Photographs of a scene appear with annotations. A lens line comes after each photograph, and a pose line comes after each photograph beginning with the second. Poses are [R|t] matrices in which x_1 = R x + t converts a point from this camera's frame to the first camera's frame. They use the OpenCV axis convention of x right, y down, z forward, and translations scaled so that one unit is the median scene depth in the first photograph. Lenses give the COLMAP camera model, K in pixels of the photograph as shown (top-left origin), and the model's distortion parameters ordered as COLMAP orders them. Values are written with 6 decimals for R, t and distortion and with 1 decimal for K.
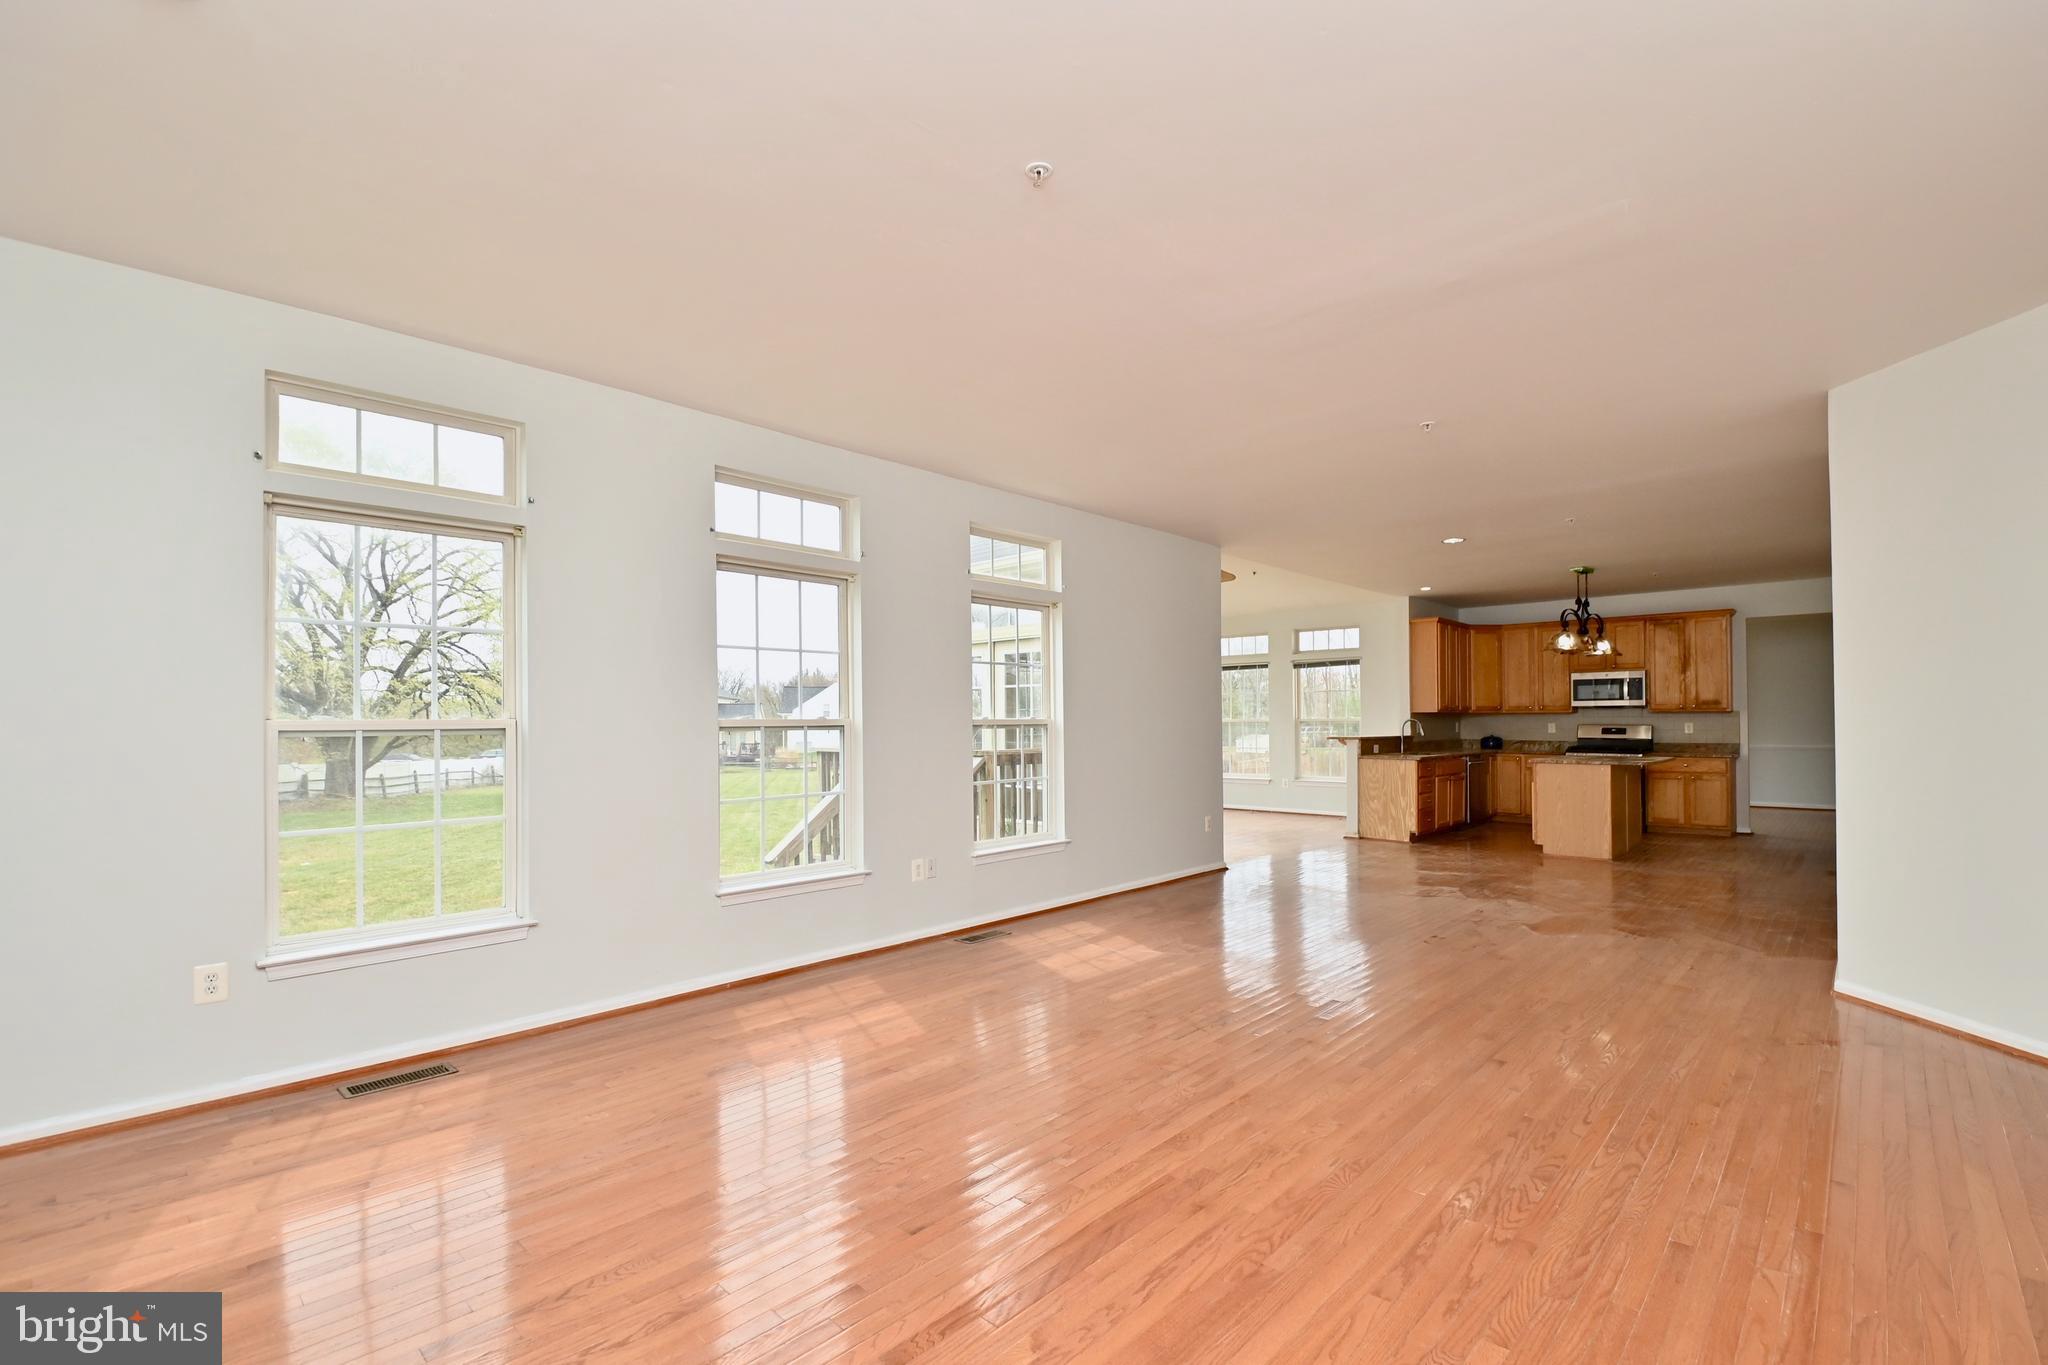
lens RADIAL K [[900.2, 0, 1045.2], [0, 900.2, 711.4], [0, 0, 1]] dist [0.012689, -0.021499]
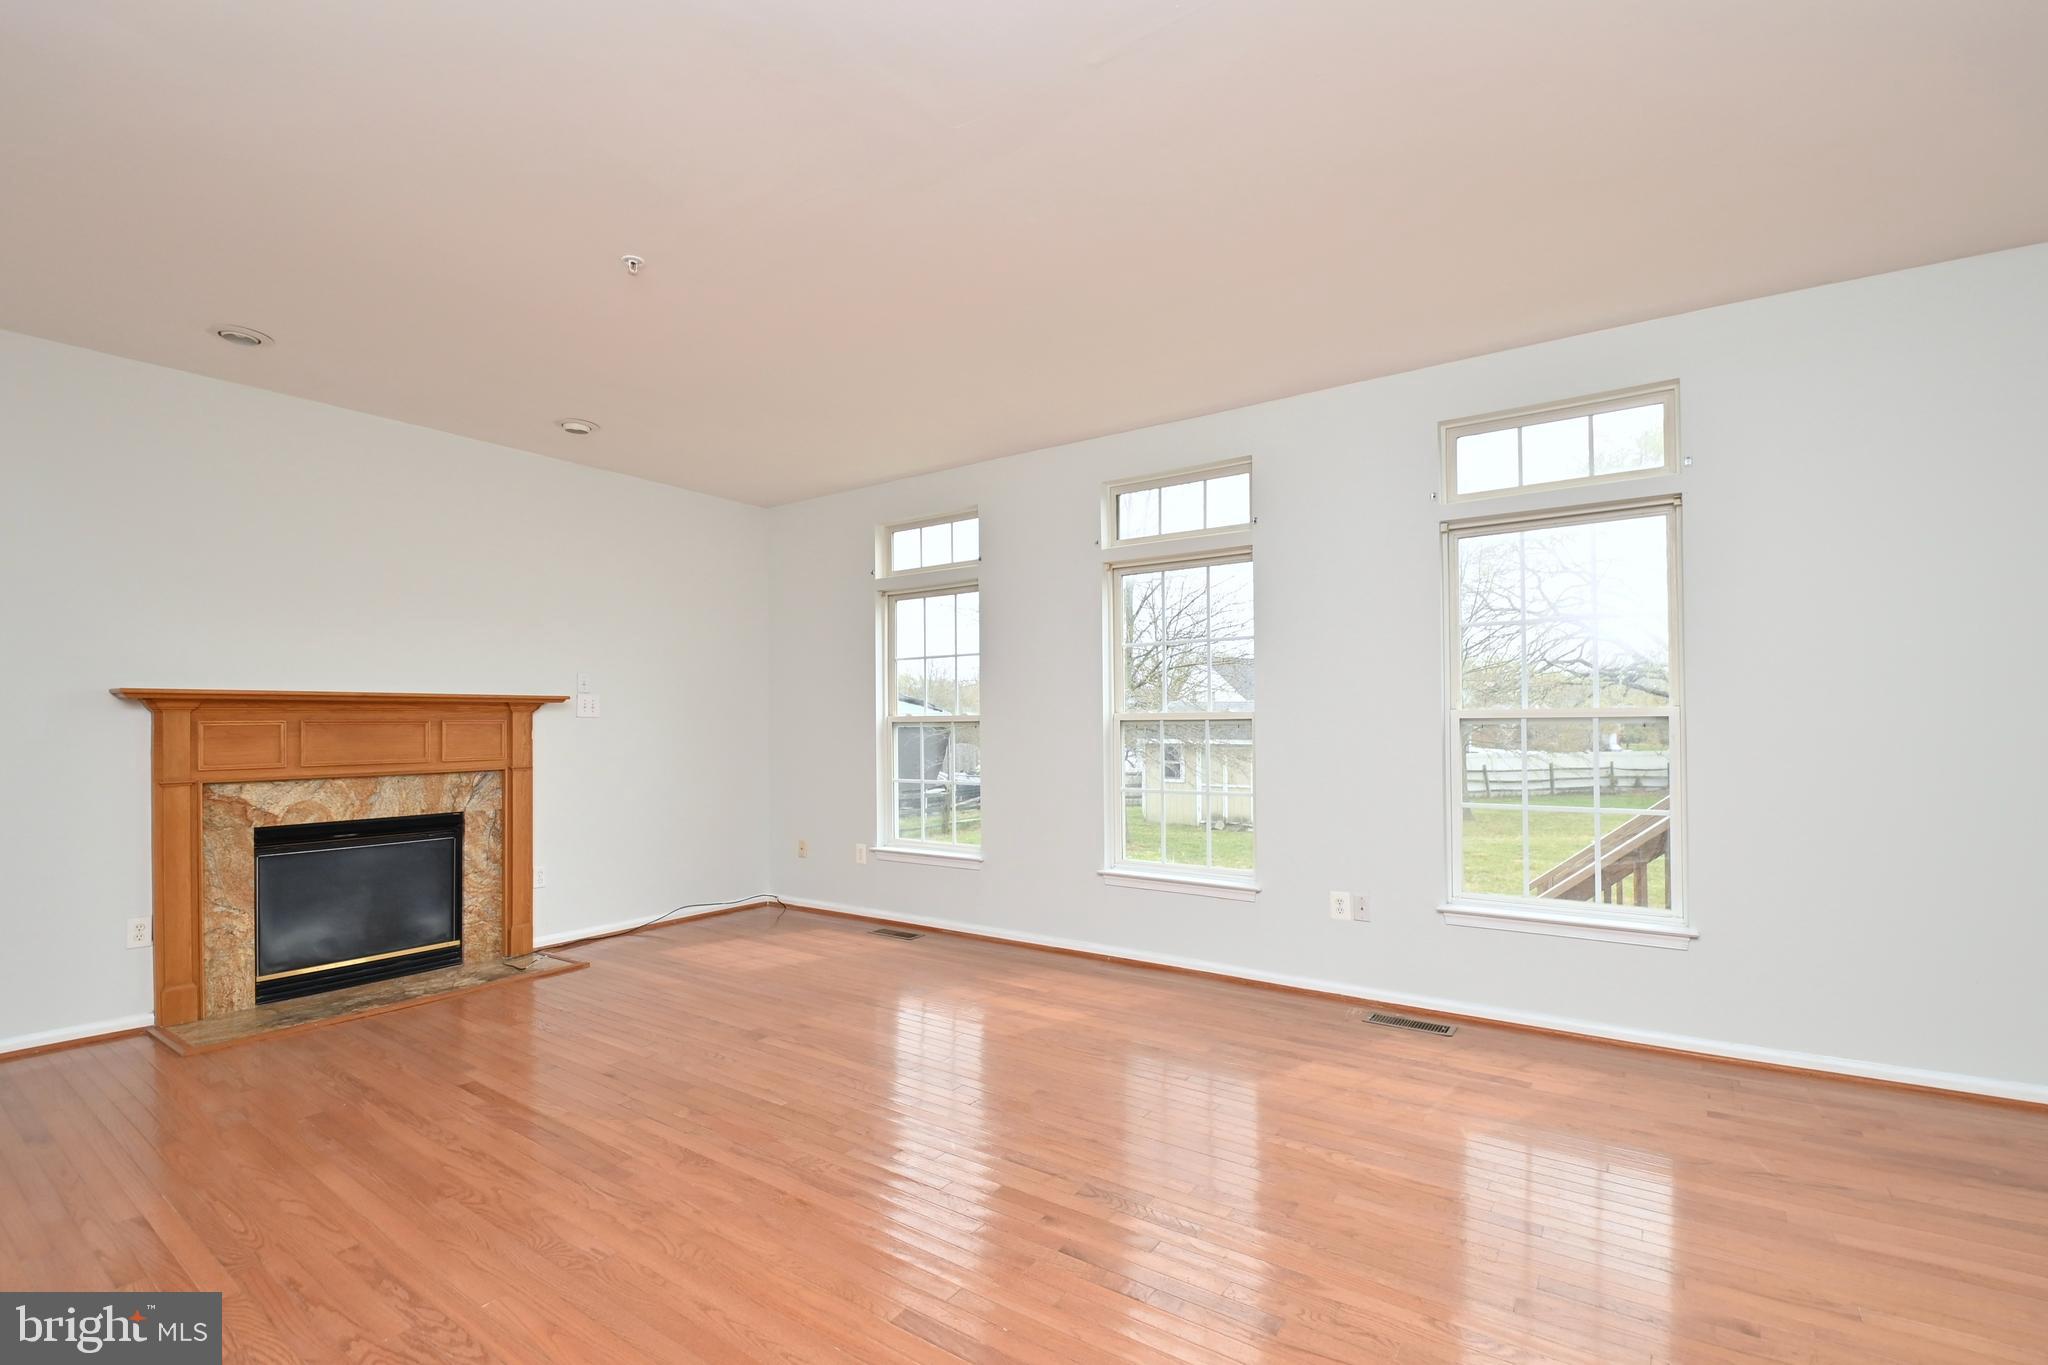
lens RADIAL K [[900.2, 0, 1045.2], [0, 900.2, 711.4], [0, 0, 1]] dist [0.012689, -0.021499]
pose [[0.146199, -0.003358, -0.989249, 0.829954], [0.018812, 0.999823, -0.000614, 0.006374], [0.989076, -0.018520, 0.146237, 0.893171]]
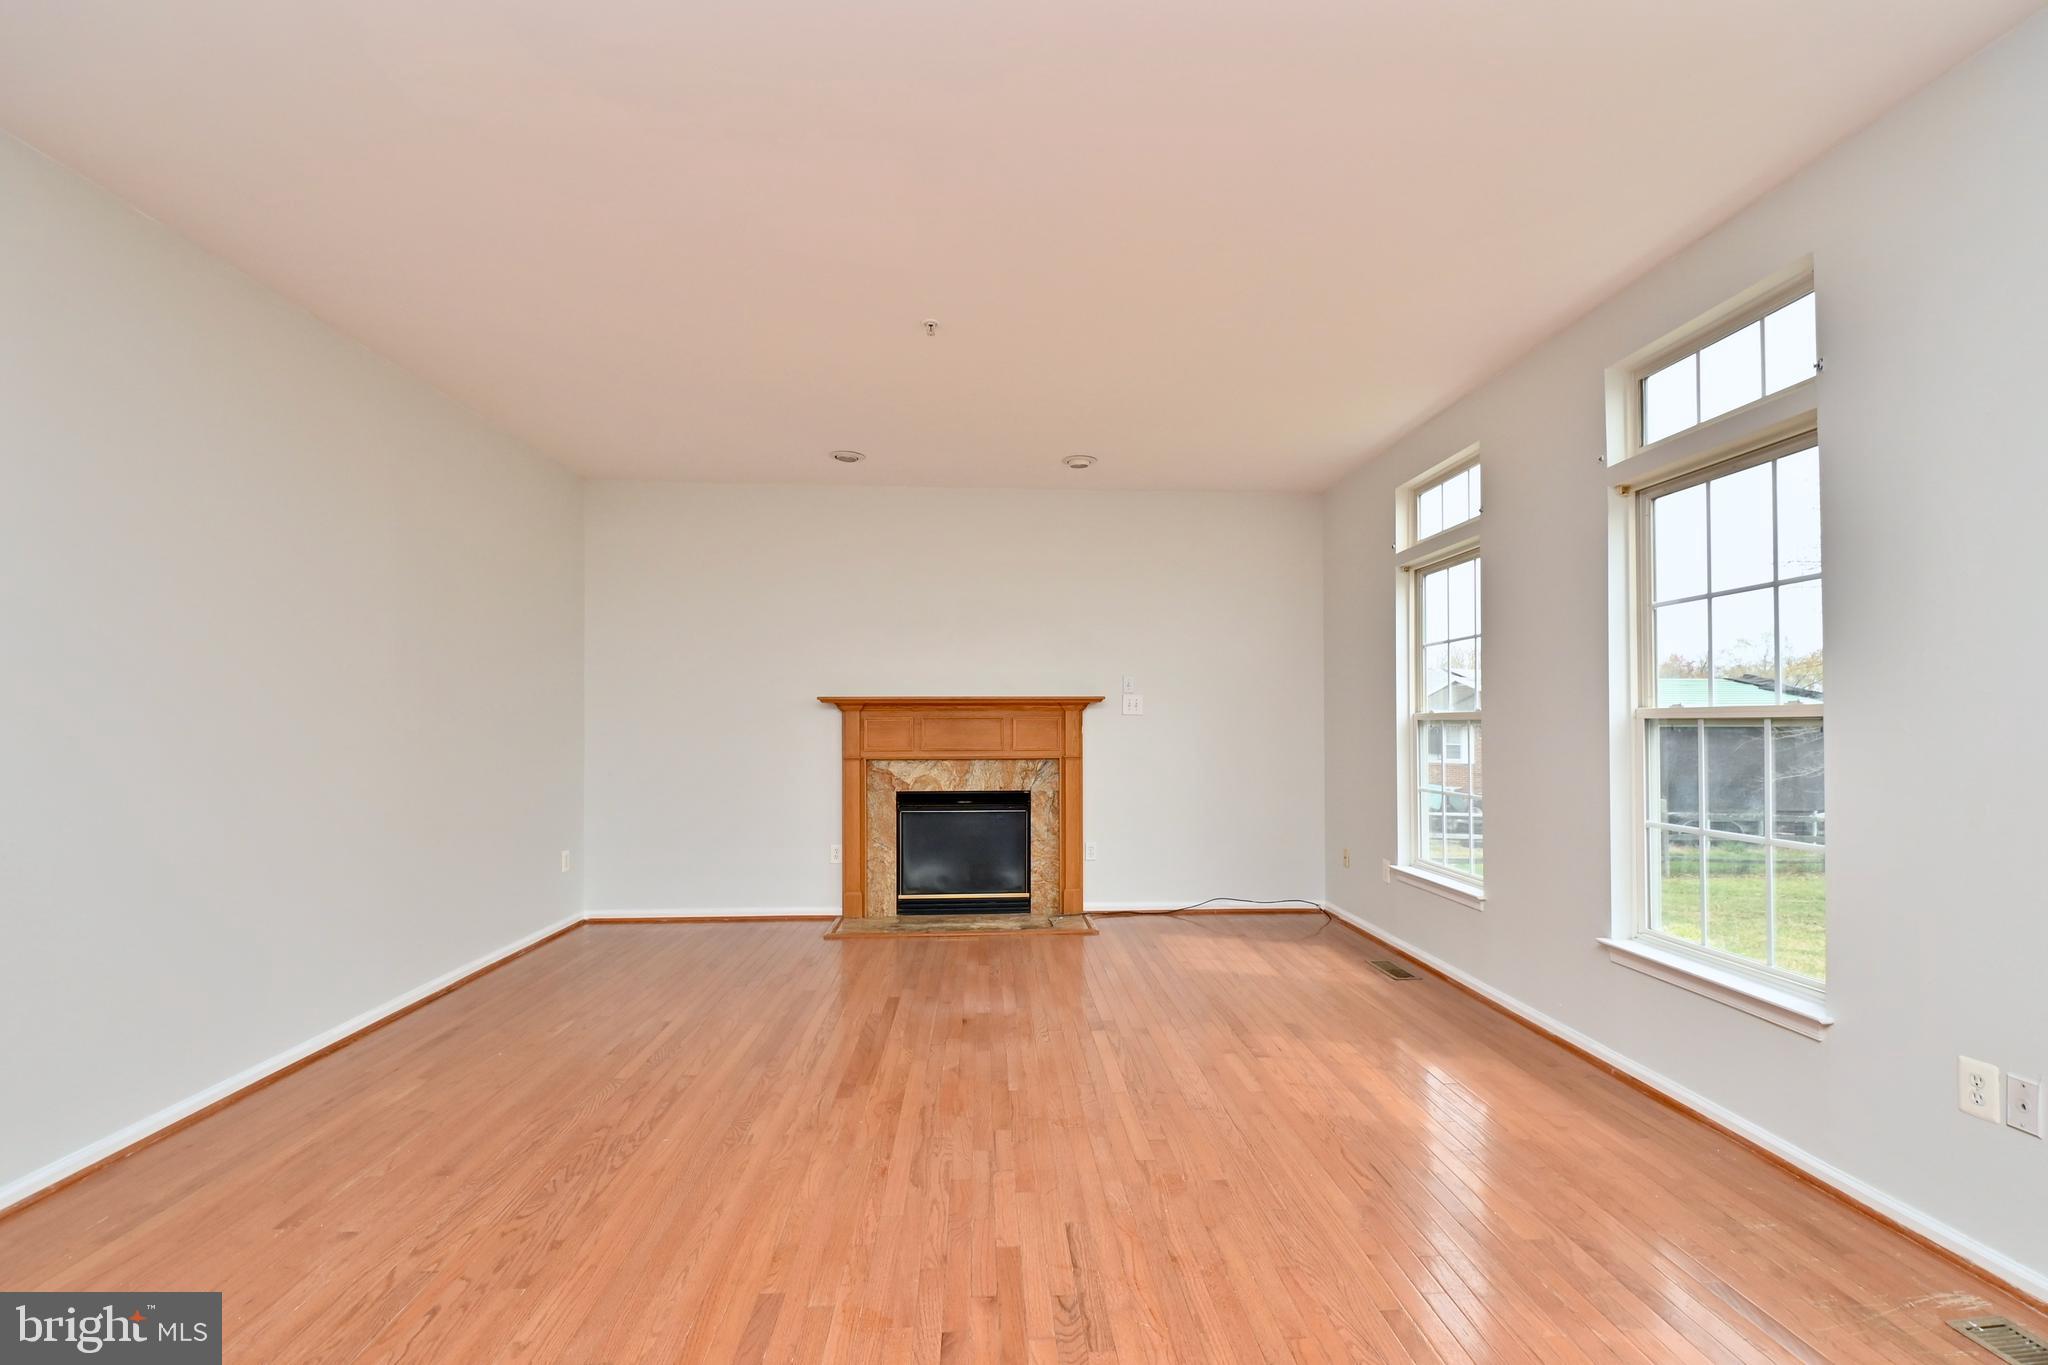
lens RADIAL K [[900.2, 0, 1045.2], [0, 900.2, 711.4], [0, 0, 1]] dist [0.012689, -0.021499]
pose [[-0.689335, 0.001212, -0.724441, 0.583275], [0.016959, 0.999752, -0.014465, 0.015298], [0.724244, -0.022257, -0.689185, 1.368837]]
